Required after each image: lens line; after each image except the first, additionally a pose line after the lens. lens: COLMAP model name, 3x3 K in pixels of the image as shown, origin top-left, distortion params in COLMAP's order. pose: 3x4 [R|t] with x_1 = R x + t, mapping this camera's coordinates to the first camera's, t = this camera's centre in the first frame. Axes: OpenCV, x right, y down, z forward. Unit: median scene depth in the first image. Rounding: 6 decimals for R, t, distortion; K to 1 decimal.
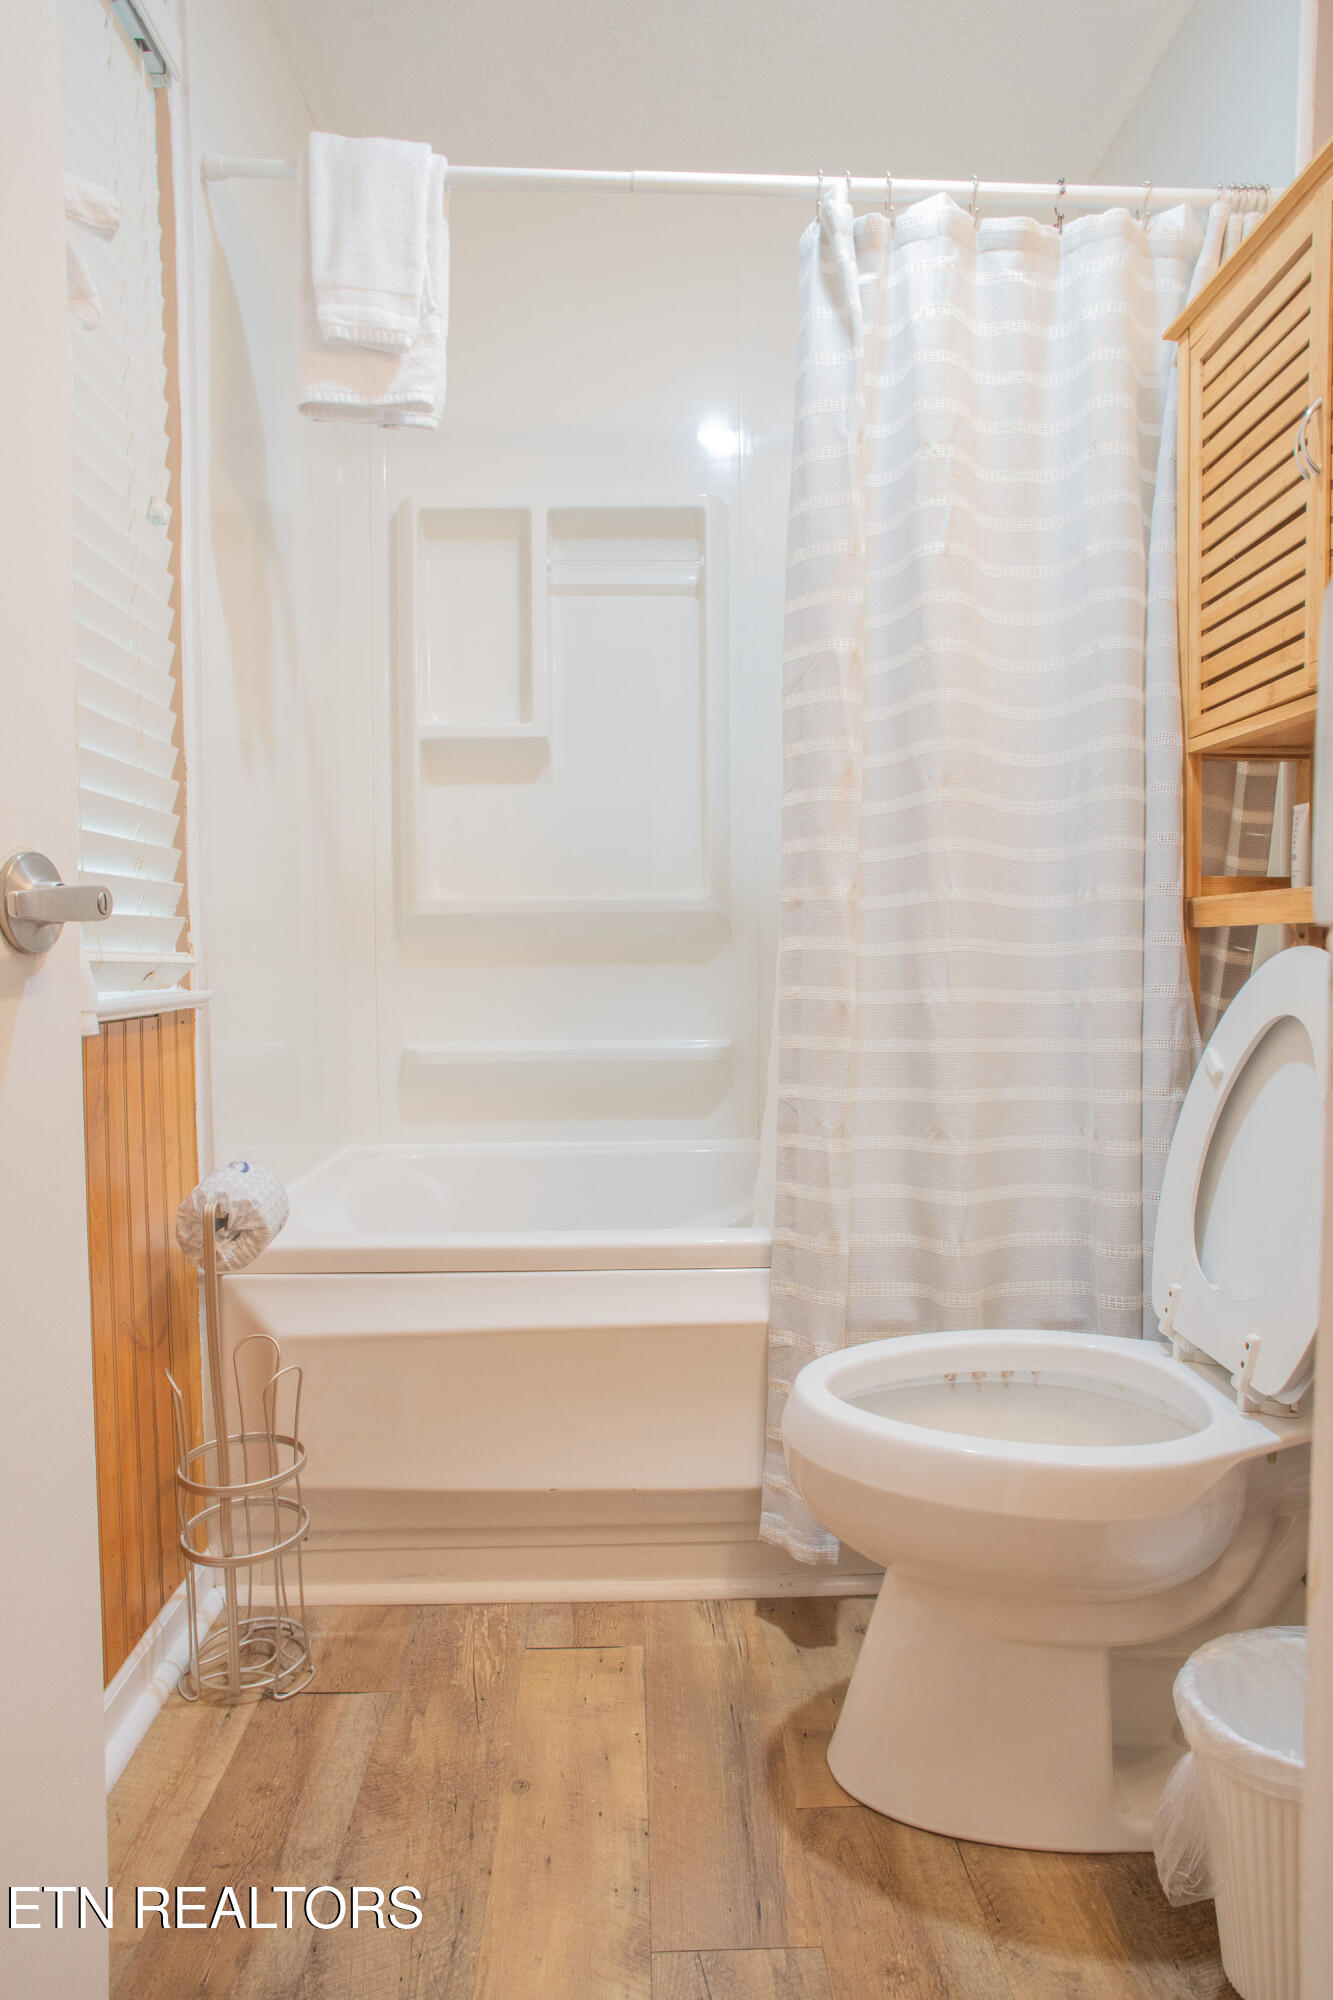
lens RADIAL K [[1197.9, 0, 616.1], [0, 1197.9, 994.7], [0, 0, 1]] dist [-0.043134, 0.031216]
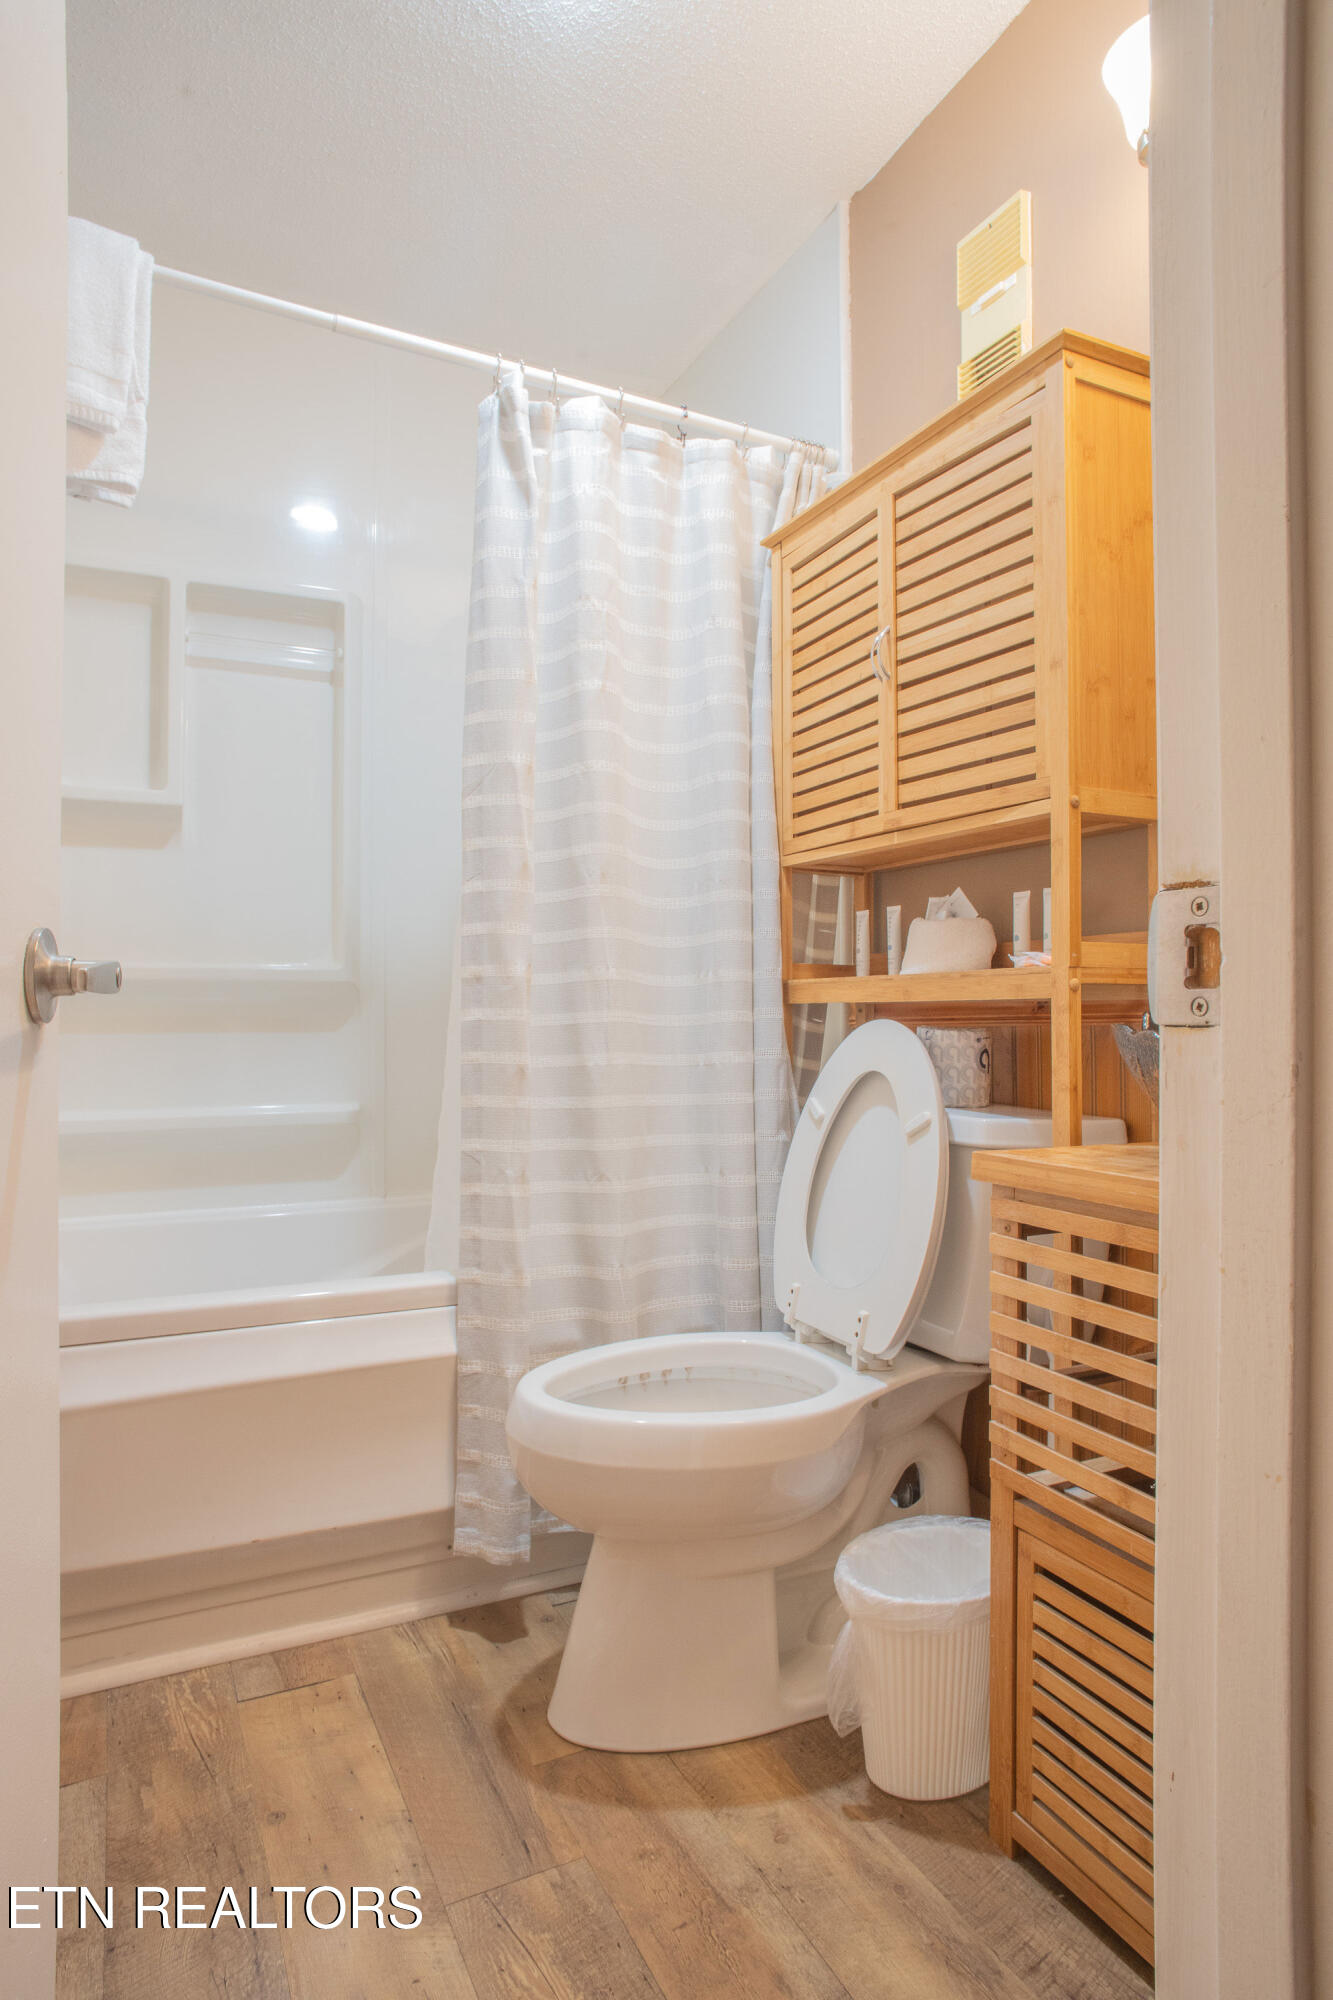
lens RADIAL K [[1197.9, 0, 658.7], [0, 1197.9, 999.1], [0, 0, 1]] dist [-0.043134, 0.031216]
pose [[0.905765, 0.010655, 0.423647, -0.176915], [0.010753, 0.998784, -0.048112, -0.000819], [-0.423644, 0.048134, 0.904549, -0.099186]]
